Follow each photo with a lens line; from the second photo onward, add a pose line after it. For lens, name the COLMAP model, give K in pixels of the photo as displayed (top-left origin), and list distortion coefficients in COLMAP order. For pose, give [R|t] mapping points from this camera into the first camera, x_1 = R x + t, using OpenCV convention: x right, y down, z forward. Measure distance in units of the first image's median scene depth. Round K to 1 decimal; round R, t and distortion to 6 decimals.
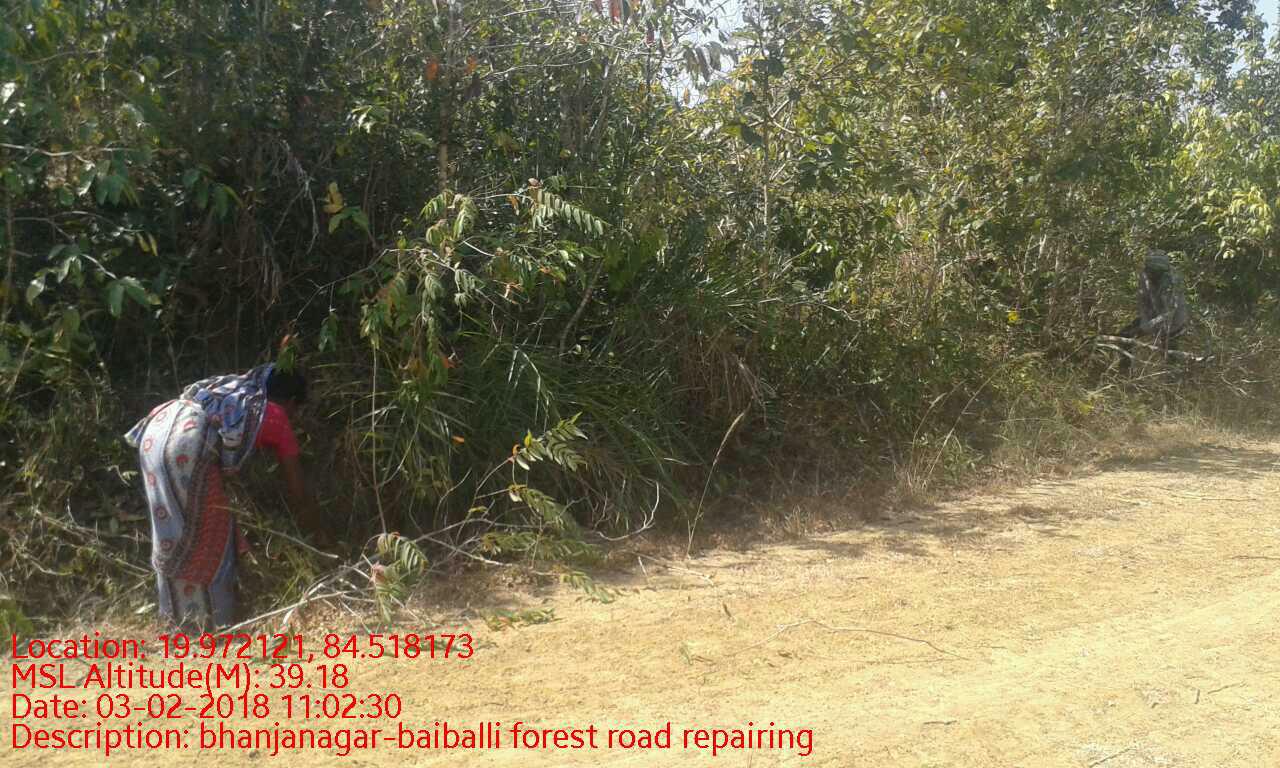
lens RADIAL K [[1282.3, 0, 648.5], [0, 1282.3, 383.2], [0, 0, 1]] dist [0.018733, 0.000000]
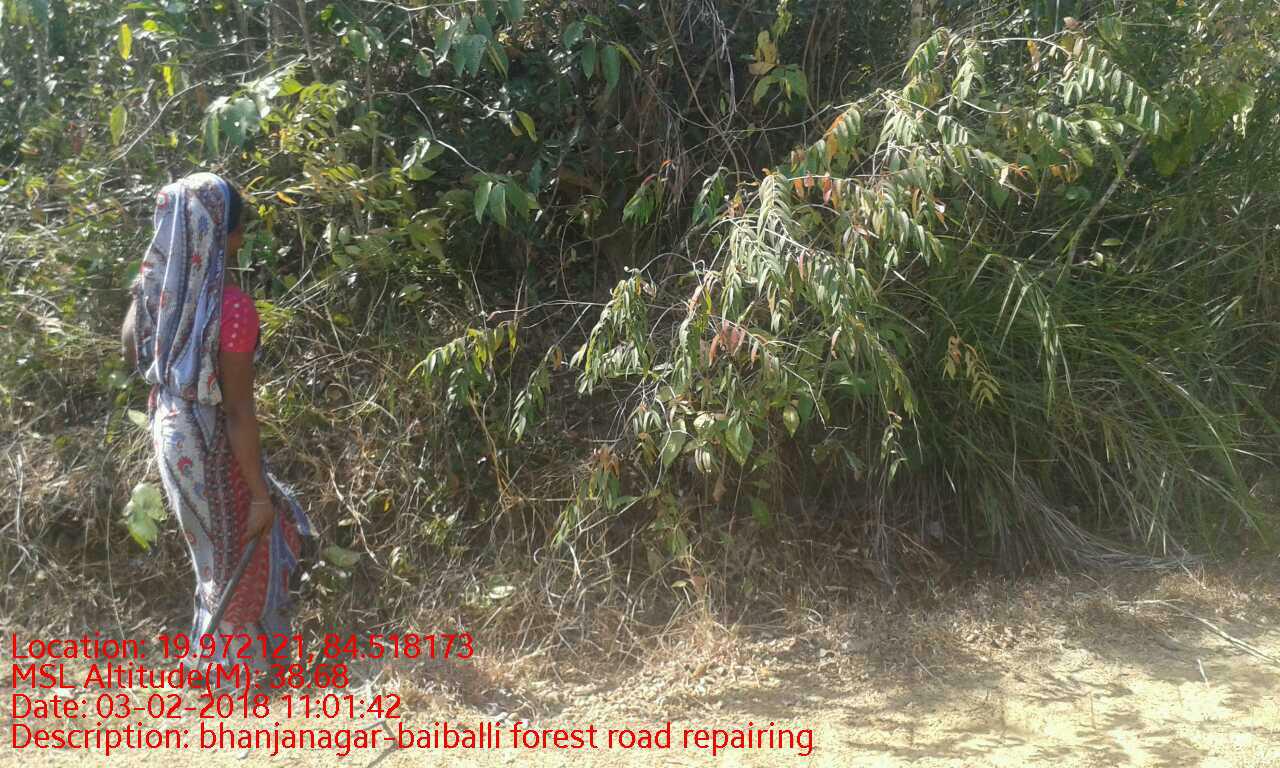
lens RADIAL K [[1282.3, 0, 642.2], [0, 1282.3, 397.7], [0, 0, 1]] dist [0.018733, 0.000000]
pose [[0.932033, 0.066013, -0.356309, -0.037989], [-0.017494, 0.990317, 0.137715, -0.051153], [0.361950, -0.122121, 0.924164, 0.285209]]
